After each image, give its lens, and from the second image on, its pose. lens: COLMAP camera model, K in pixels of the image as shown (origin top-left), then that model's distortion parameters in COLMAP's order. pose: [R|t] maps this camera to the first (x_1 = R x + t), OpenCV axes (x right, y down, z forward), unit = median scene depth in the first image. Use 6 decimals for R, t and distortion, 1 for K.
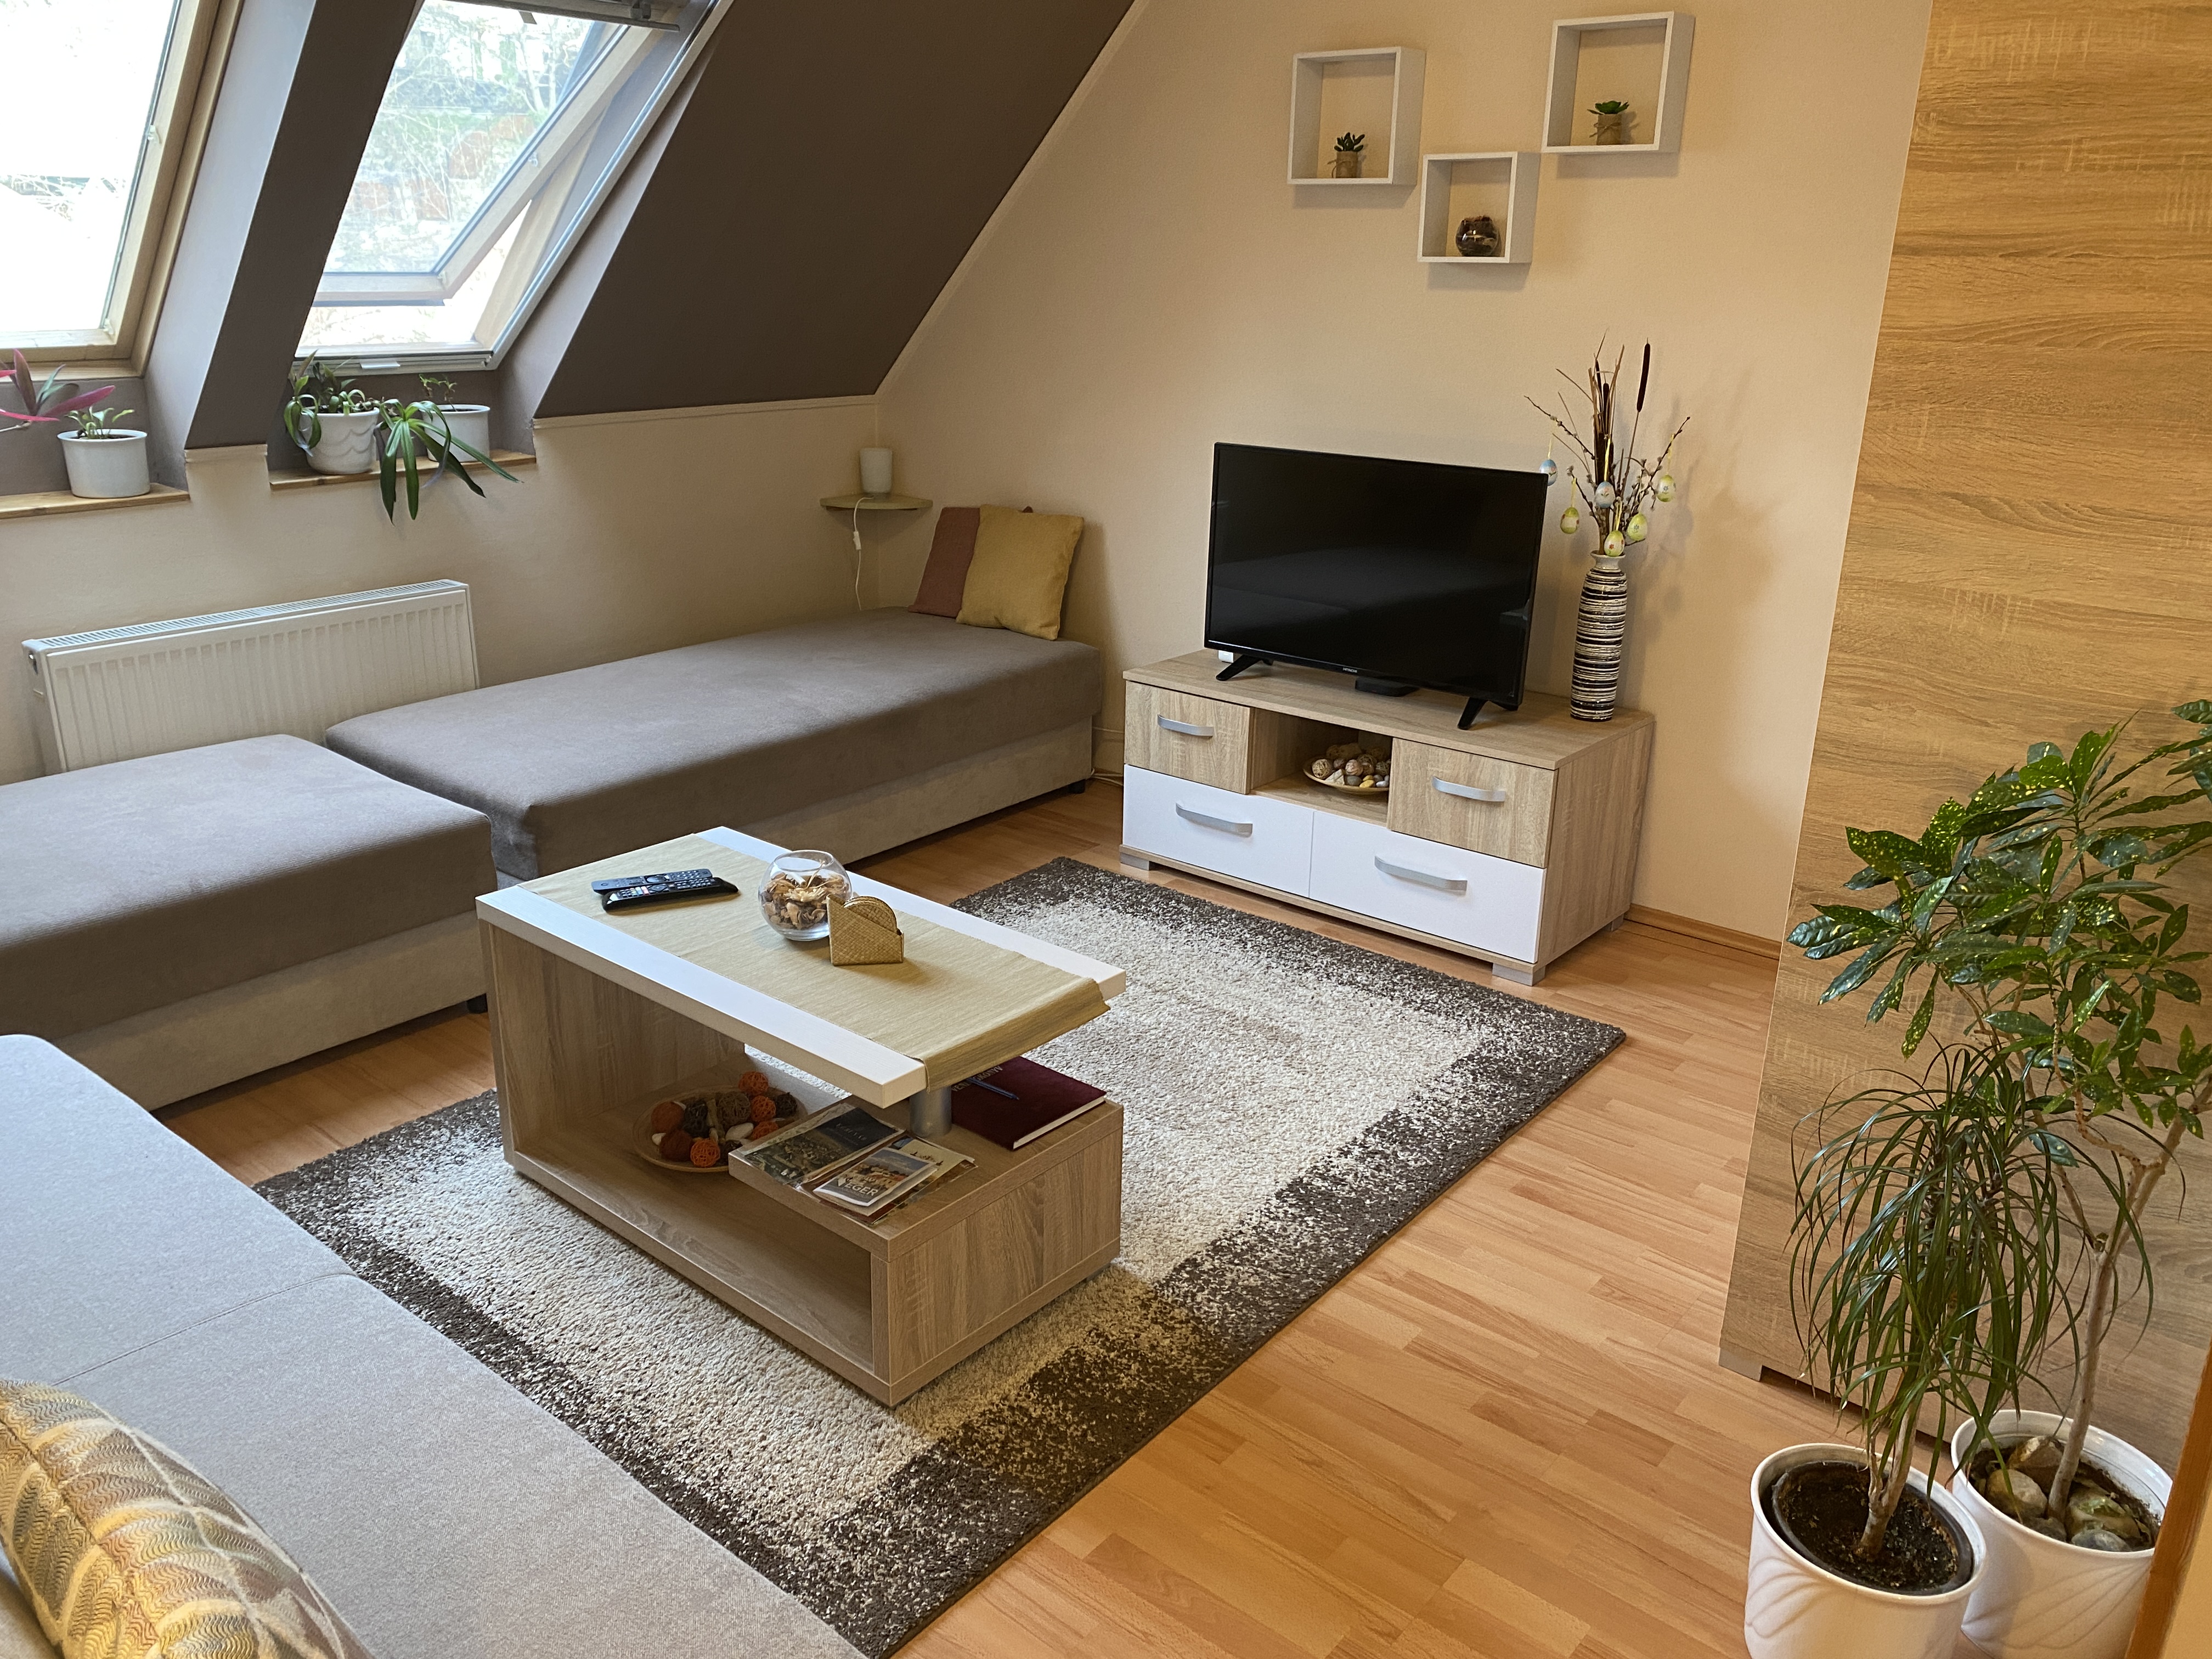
lens RADIAL K [[1667.8, 0, 1101.0], [0, 1667.8, 792.5], [0, 0, 1]] dist [0.080034, -0.115479]
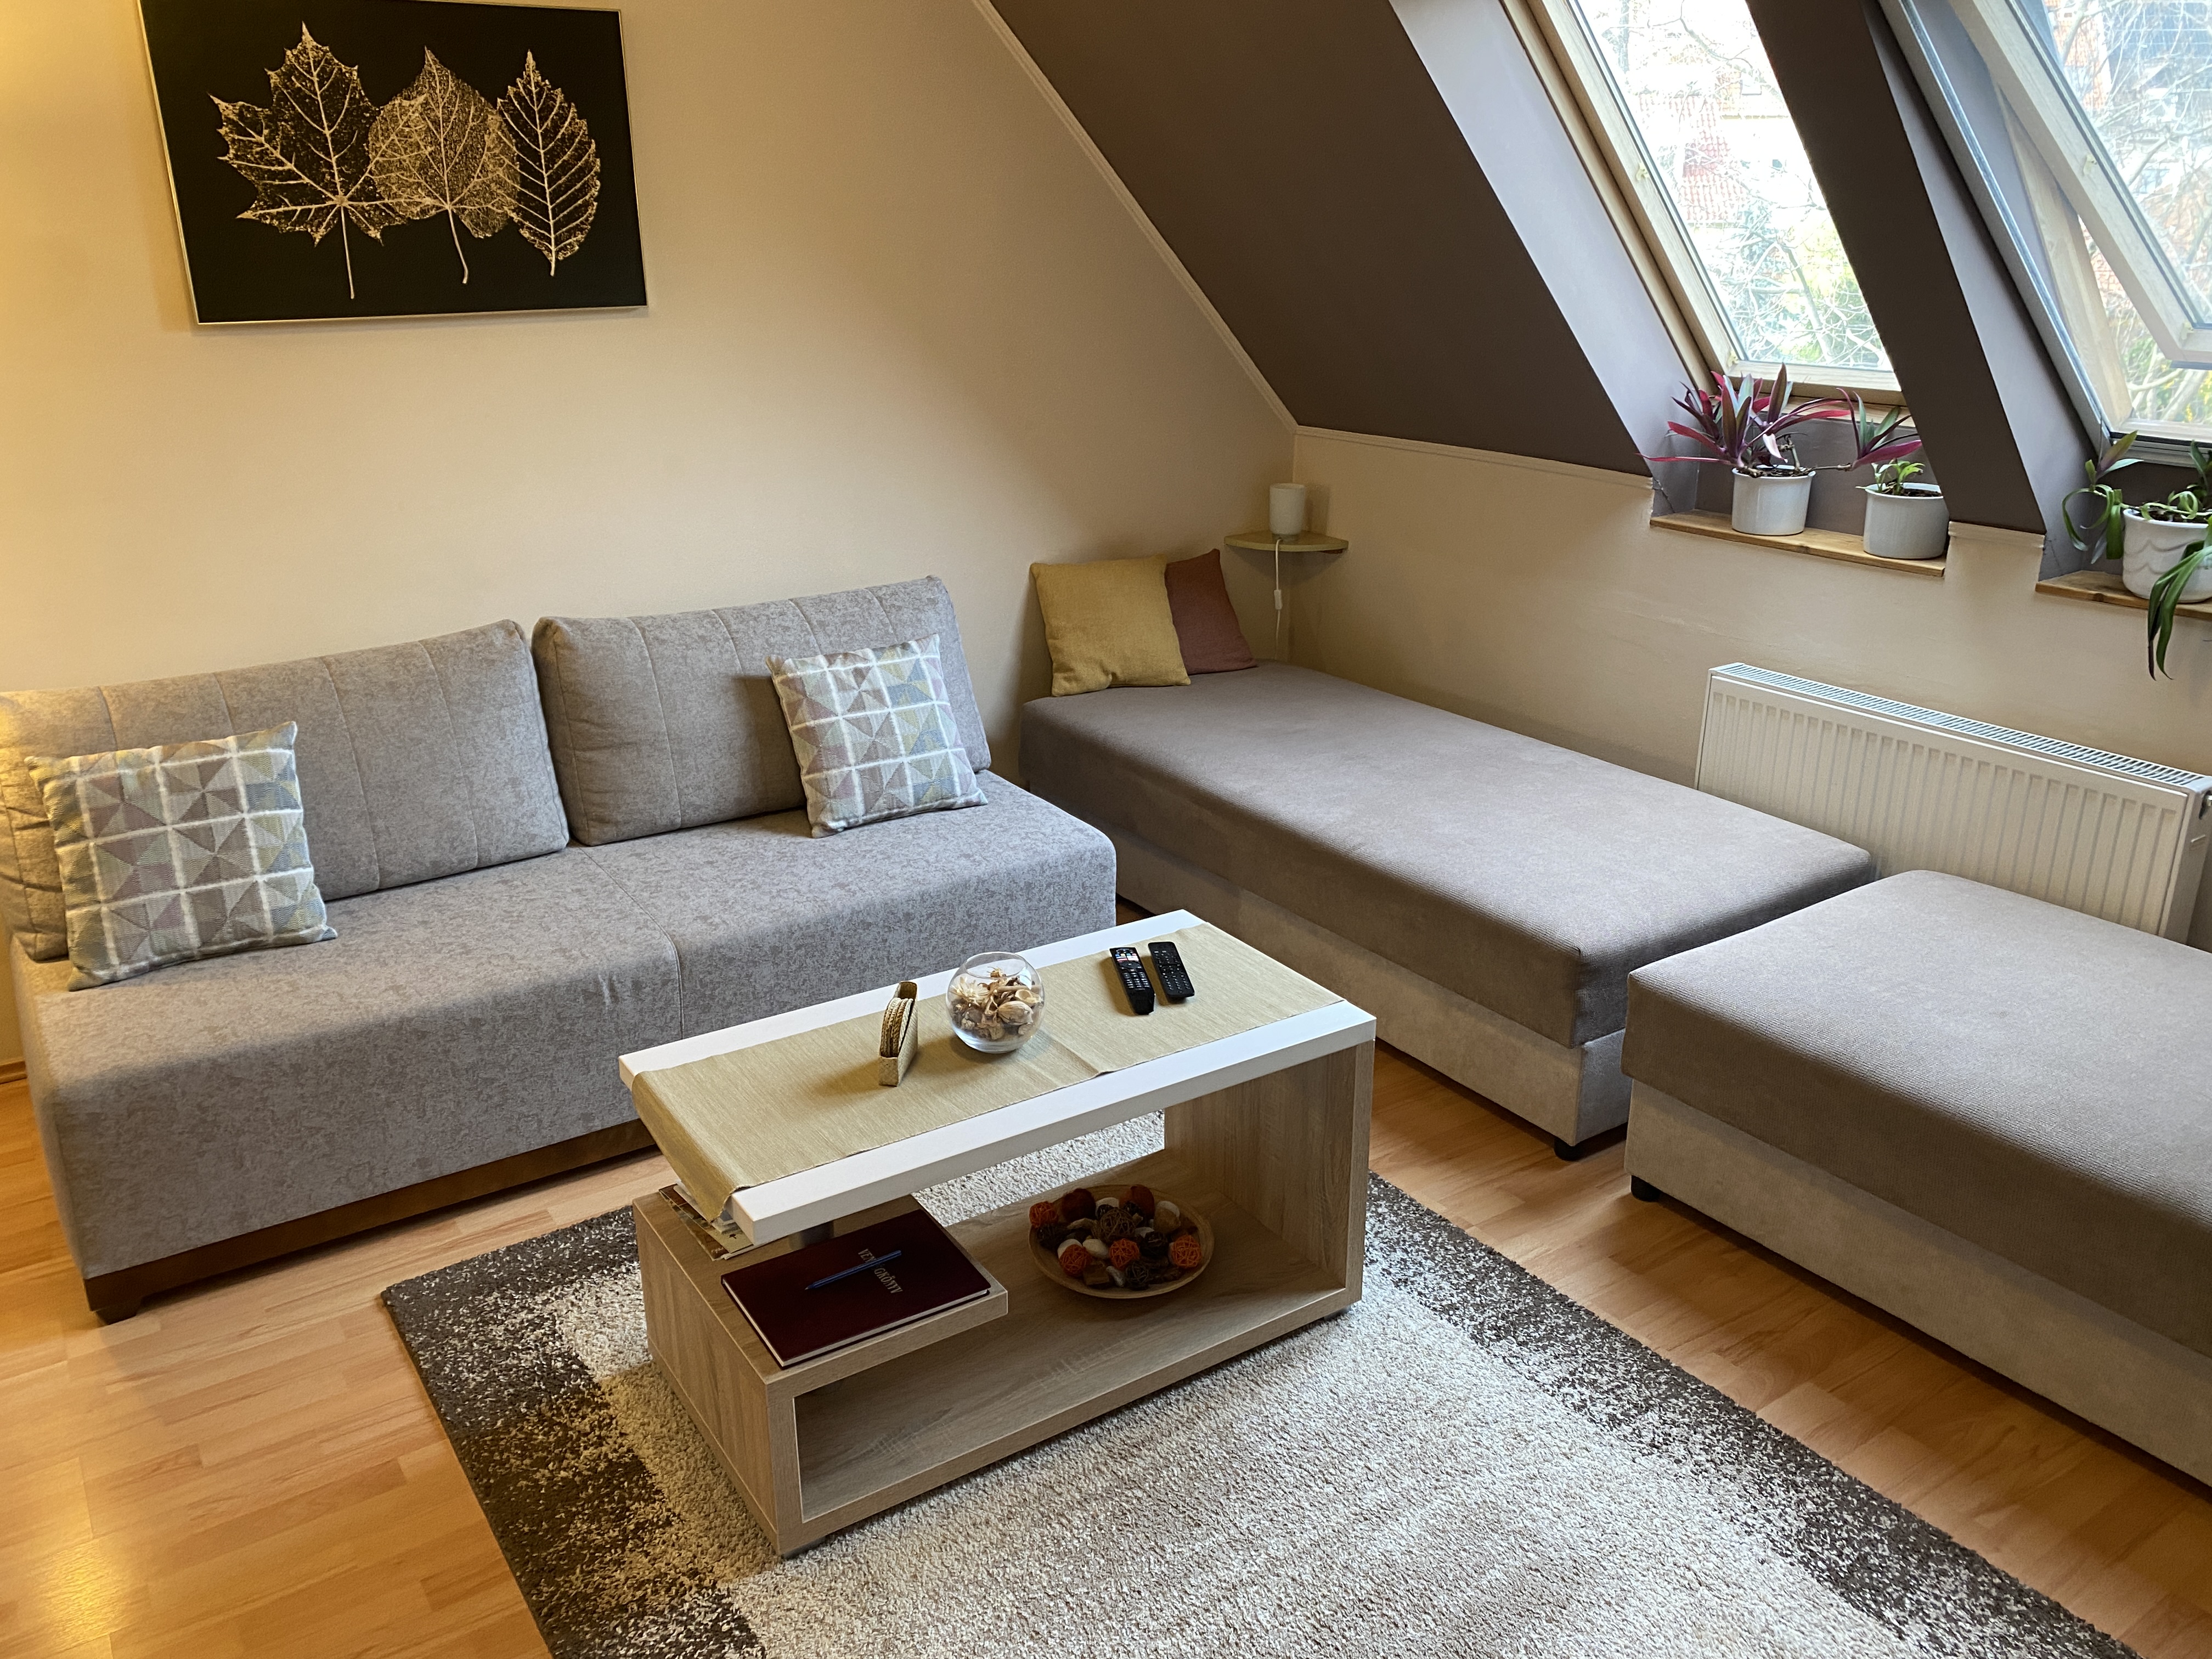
lens RADIAL K [[1667.8, 0, 1106.0], [0, 1667.8, 829.5], [0, 0, 1]] dist [-0.027564, 0.007734]
pose [[-0.266560, 0.320464, -0.908982, 0.413549], [-0.306750, 0.865858, 0.395215, -0.275746], [0.913701, 0.384179, -0.132501, 0.797922]]
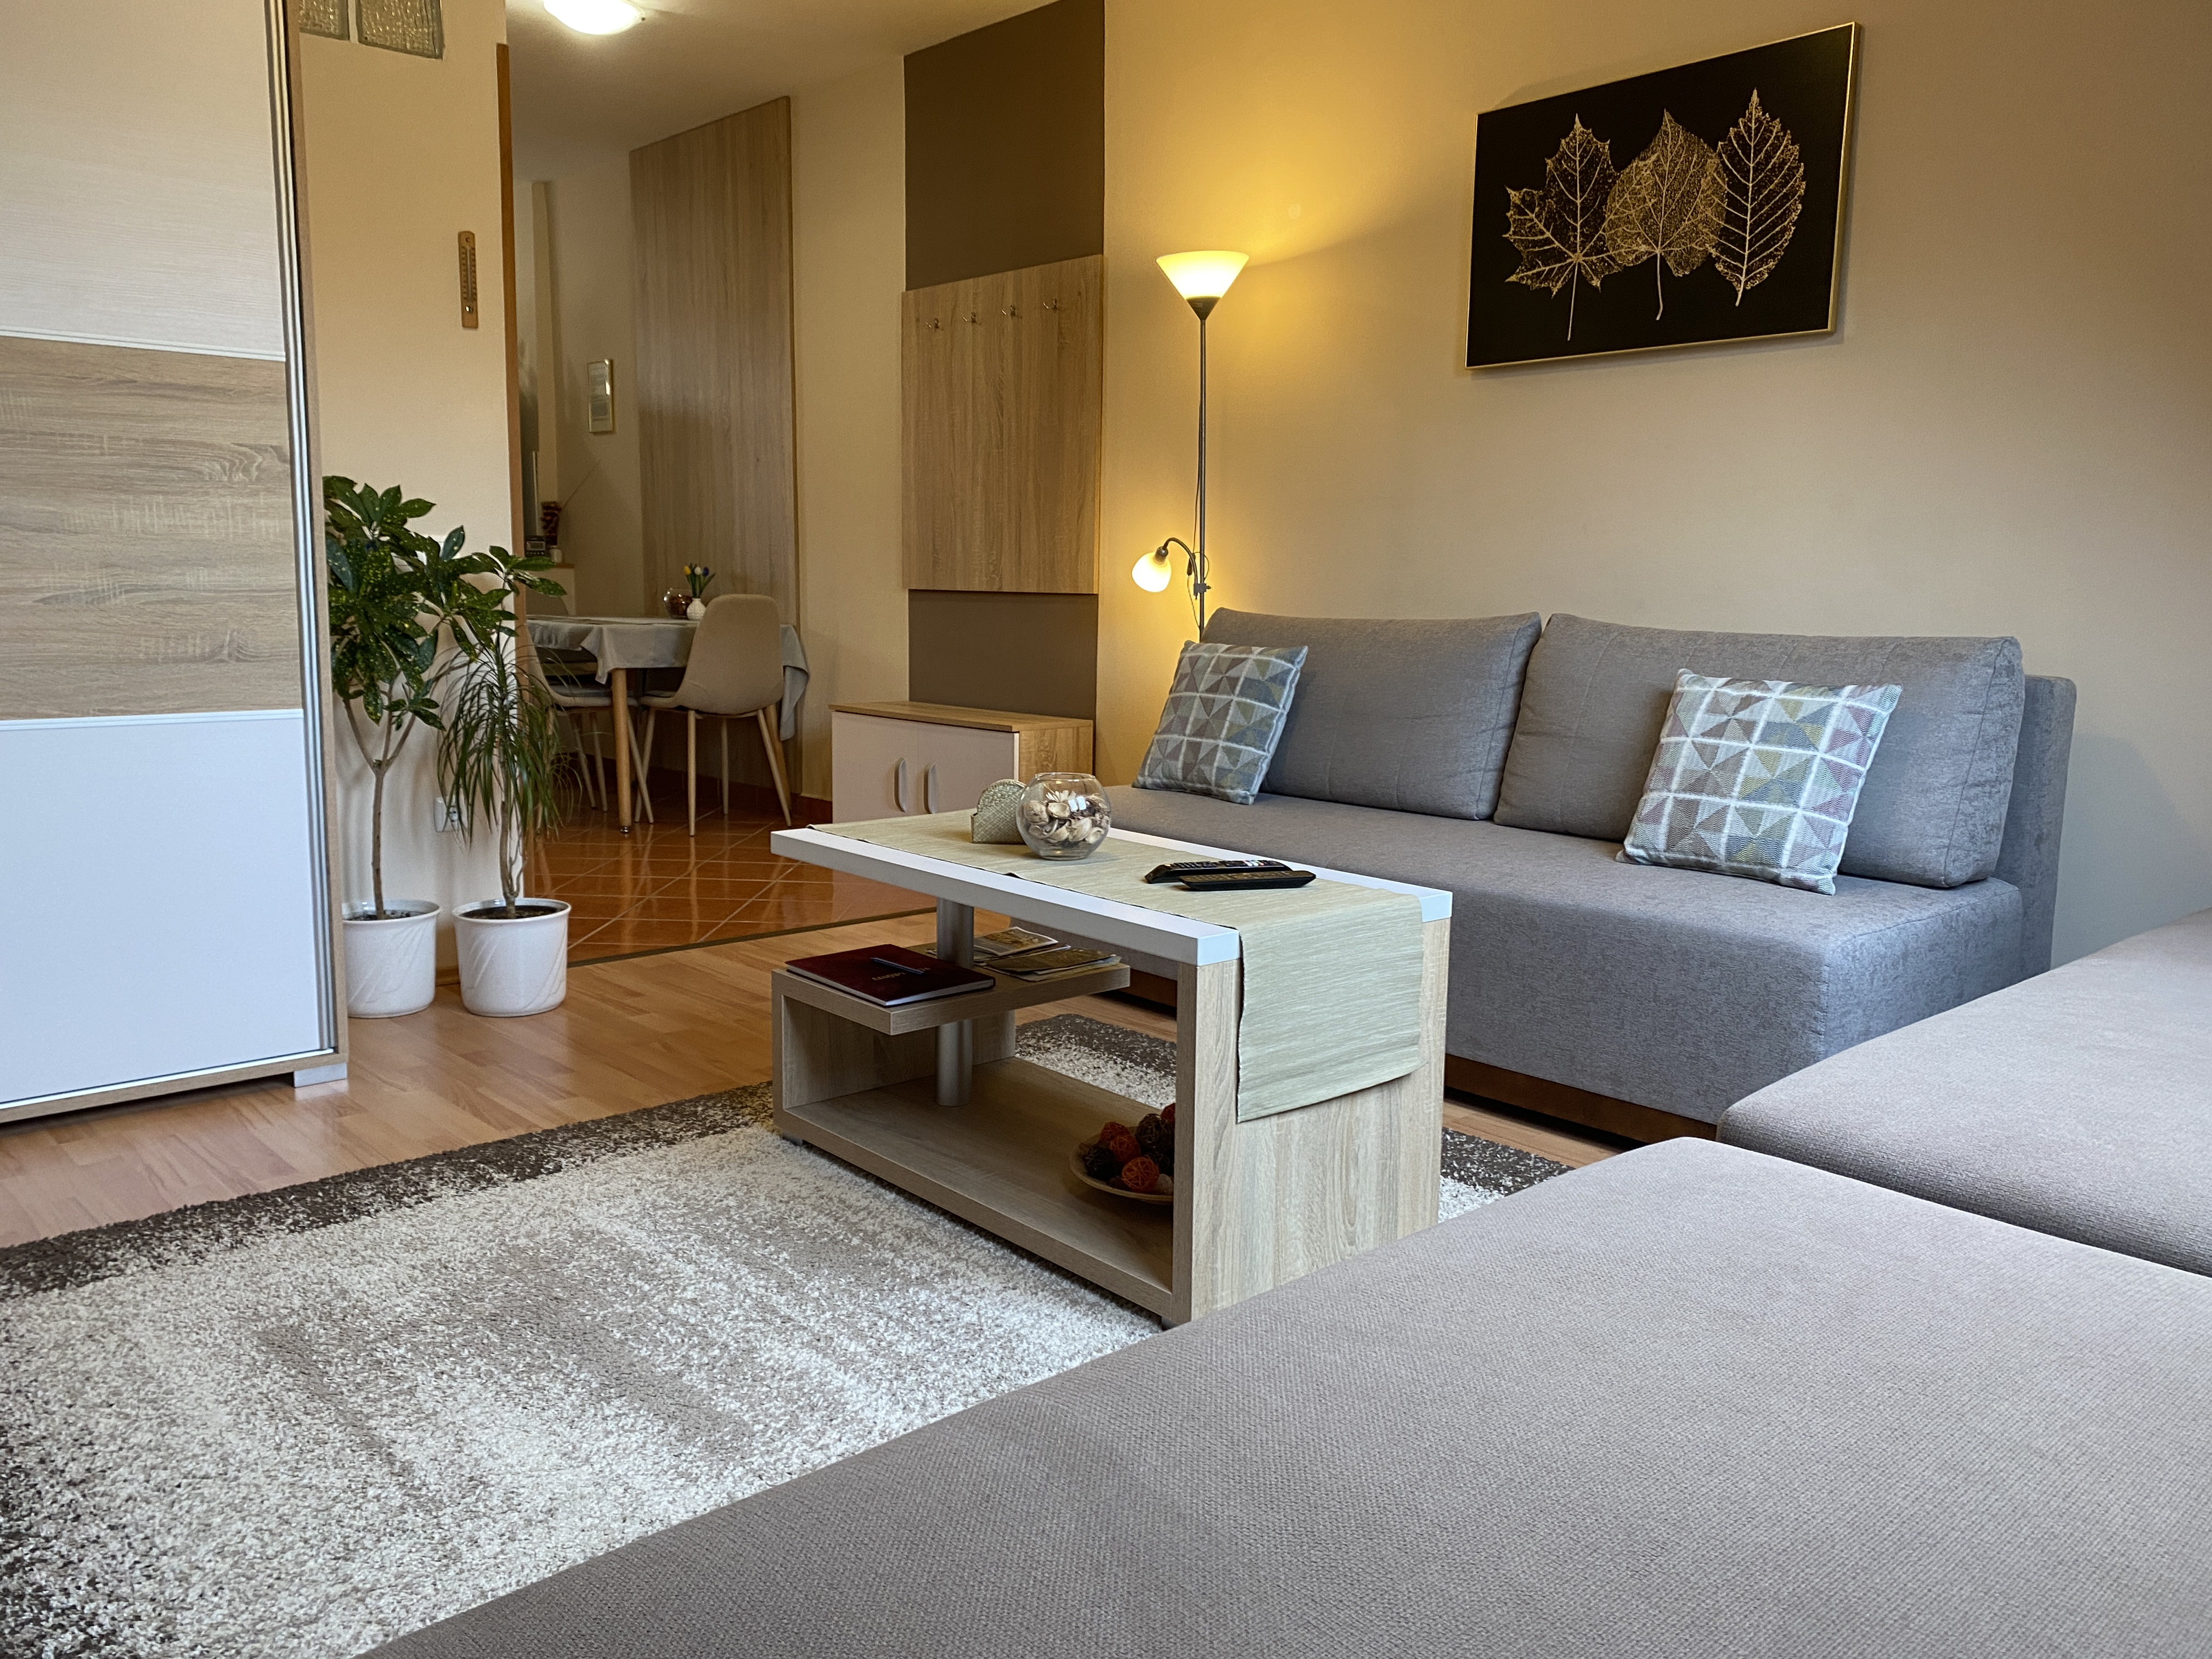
lens RADIAL K [[1709.5, 0, 1046.0], [0, 1709.5, 815.2], [0, 0, 1]] dist [0.014795, 0.002216]
pose [[-0.987436, -0.052777, 0.148947, -0.215764], [0.018135, 0.898501, 0.438597, -0.255125], [-0.156977, 0.435788, -0.886255, 1.307094]]
